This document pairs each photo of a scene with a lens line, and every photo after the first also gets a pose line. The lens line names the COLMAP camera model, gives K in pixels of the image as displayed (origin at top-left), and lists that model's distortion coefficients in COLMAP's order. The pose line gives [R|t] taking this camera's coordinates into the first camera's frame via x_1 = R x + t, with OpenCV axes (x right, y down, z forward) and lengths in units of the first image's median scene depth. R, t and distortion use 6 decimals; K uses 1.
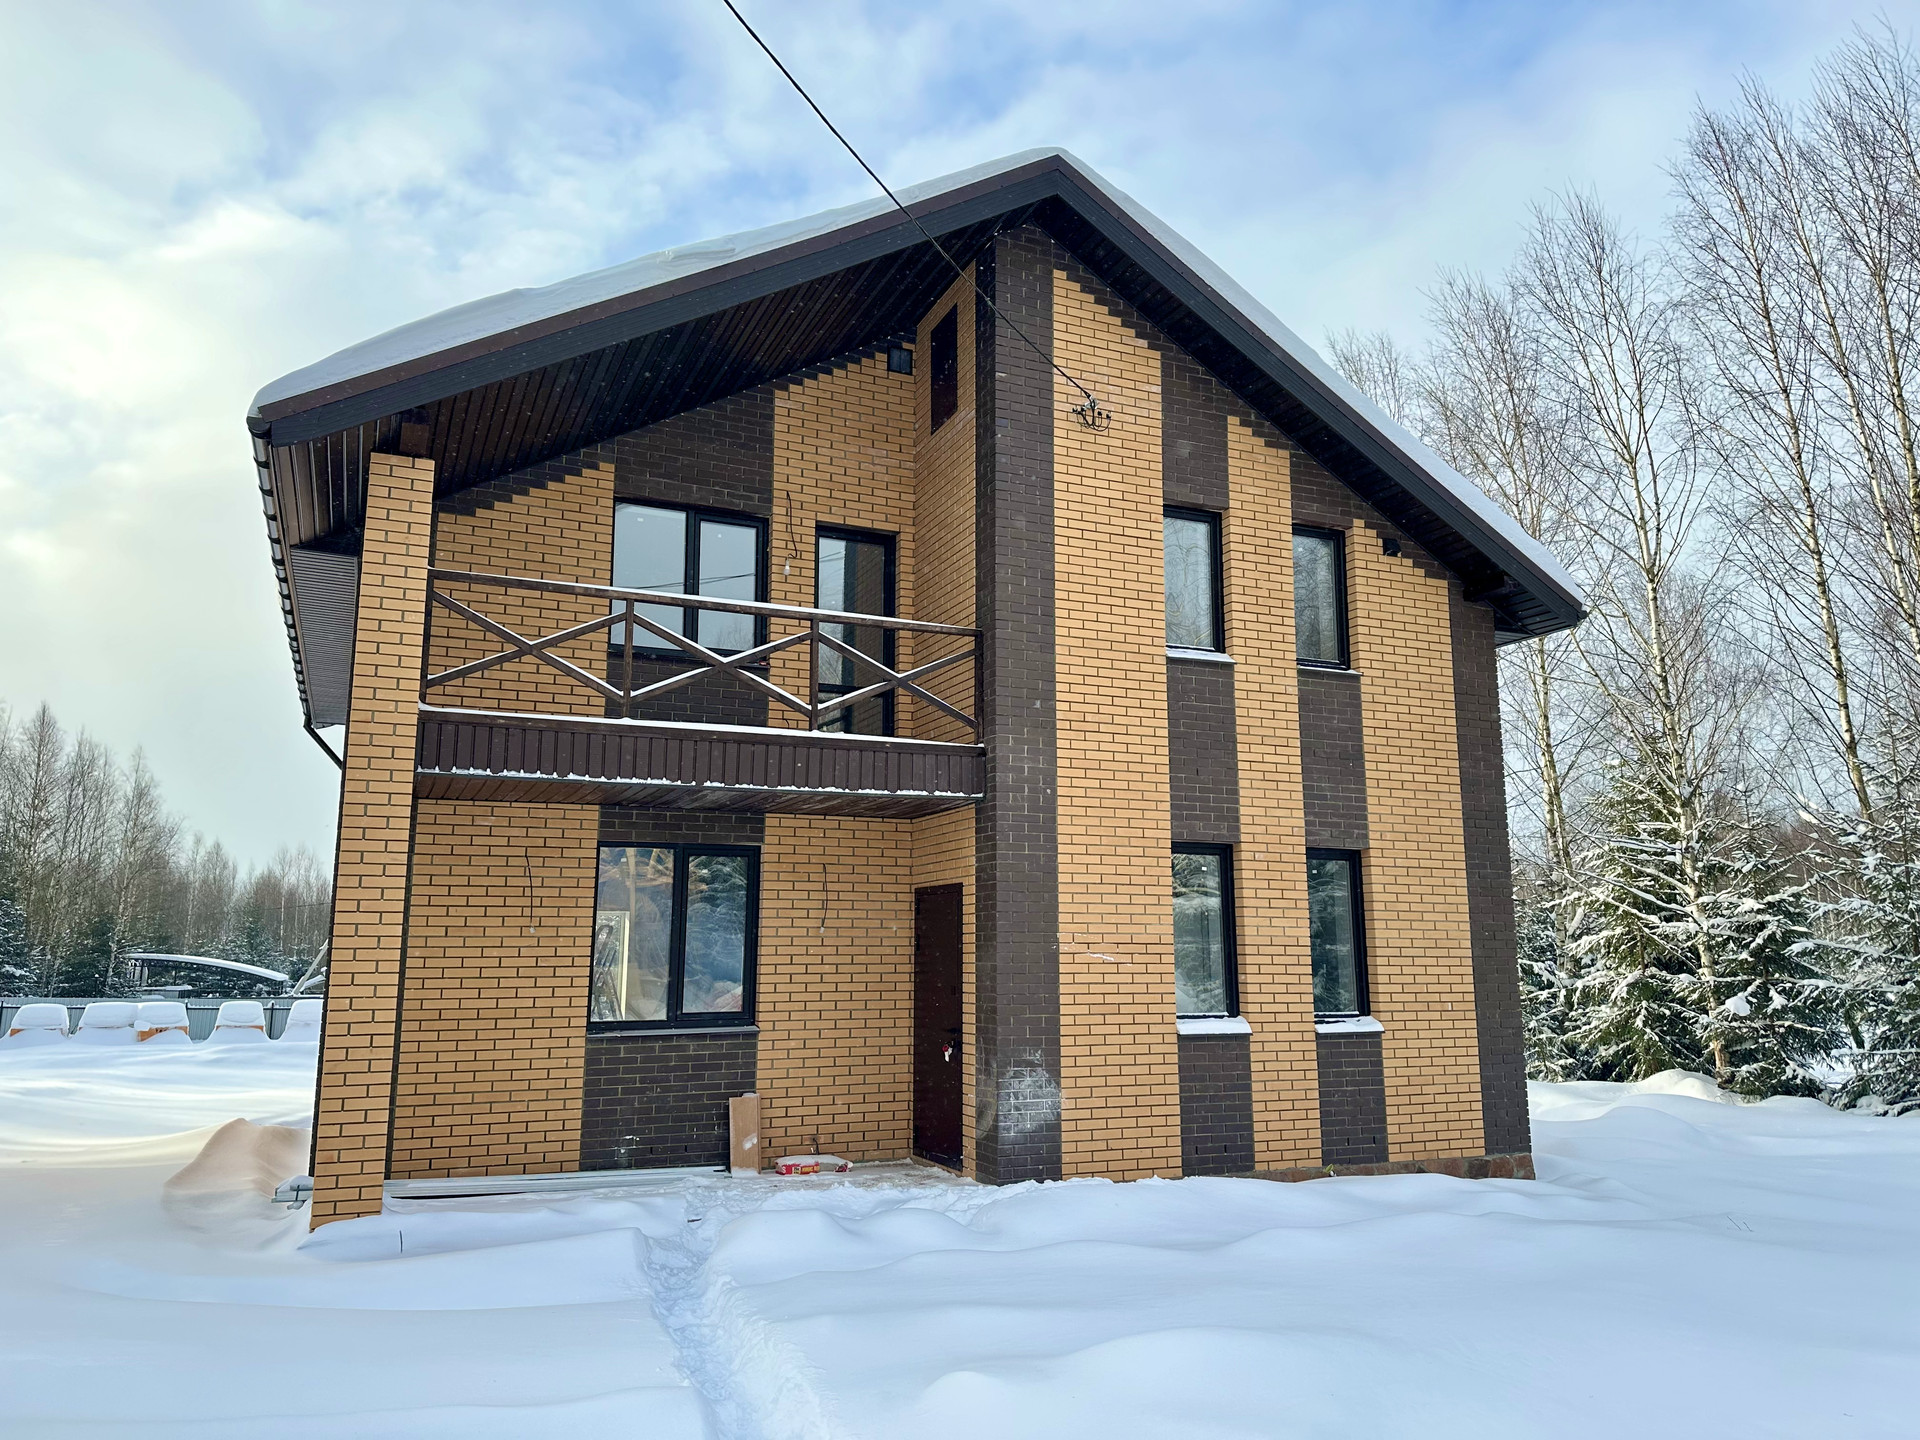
lens RADIAL K [[1333.6, 0, 971.7], [0, 1333.6, 728.3], [0, 0, 1]] dist [0.124852, -0.141604]
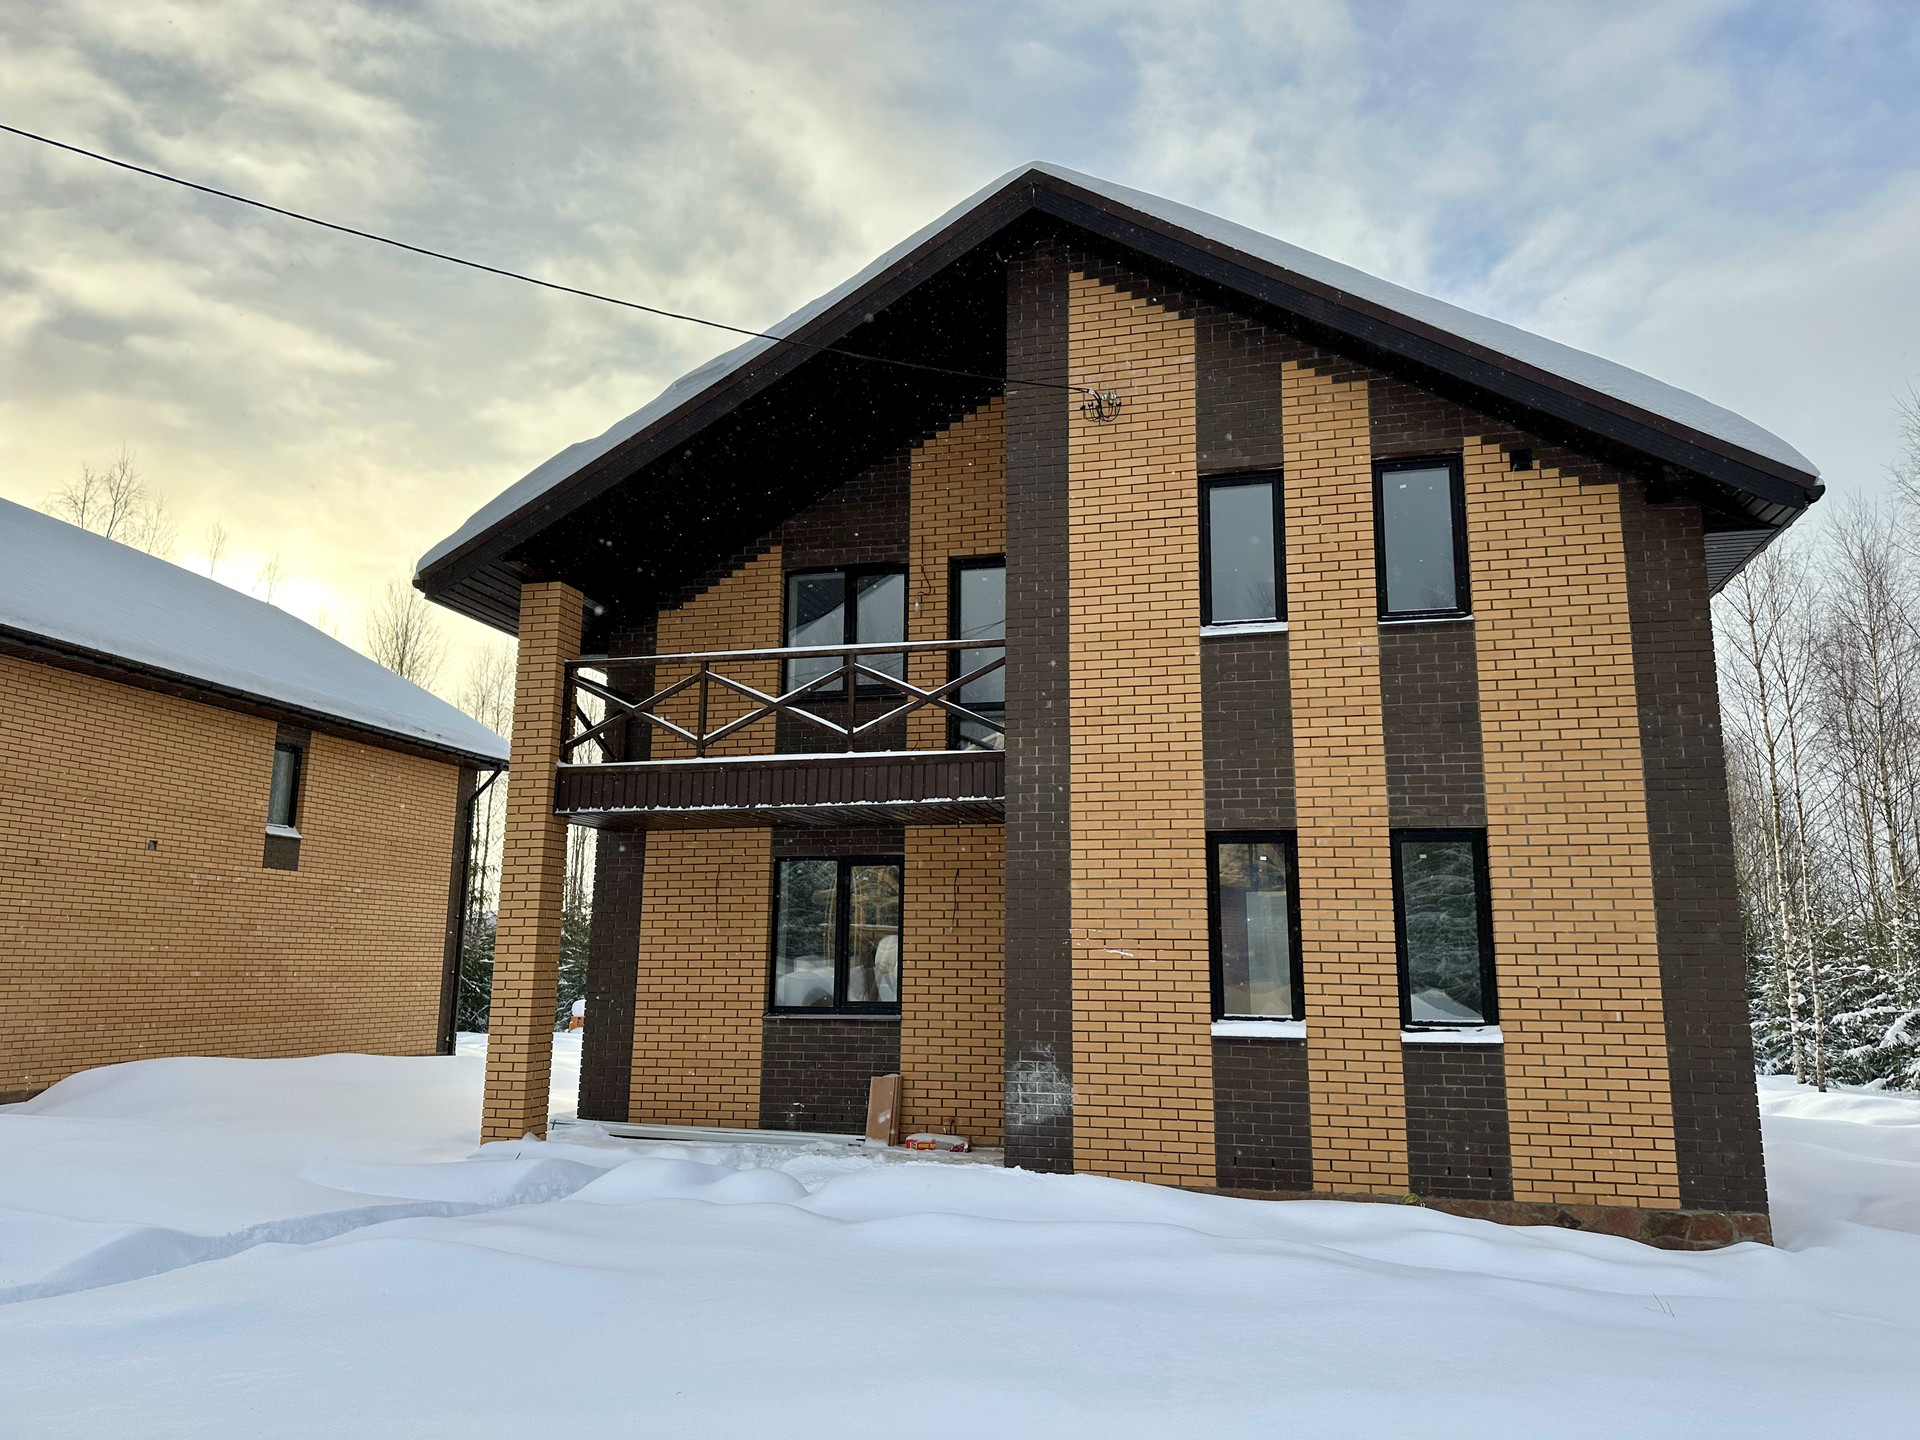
lens RADIAL K [[1333.6, 0, 963.8], [0, 1333.6, 721.0], [0, 0, 1]] dist [0.124852, -0.141604]
pose [[0.790834, -0.105788, -0.602819, 0.582197], [0.096843, 0.994169, -0.047418, 0.034811], [0.604321, -0.020879, 0.796468, 0.141427]]
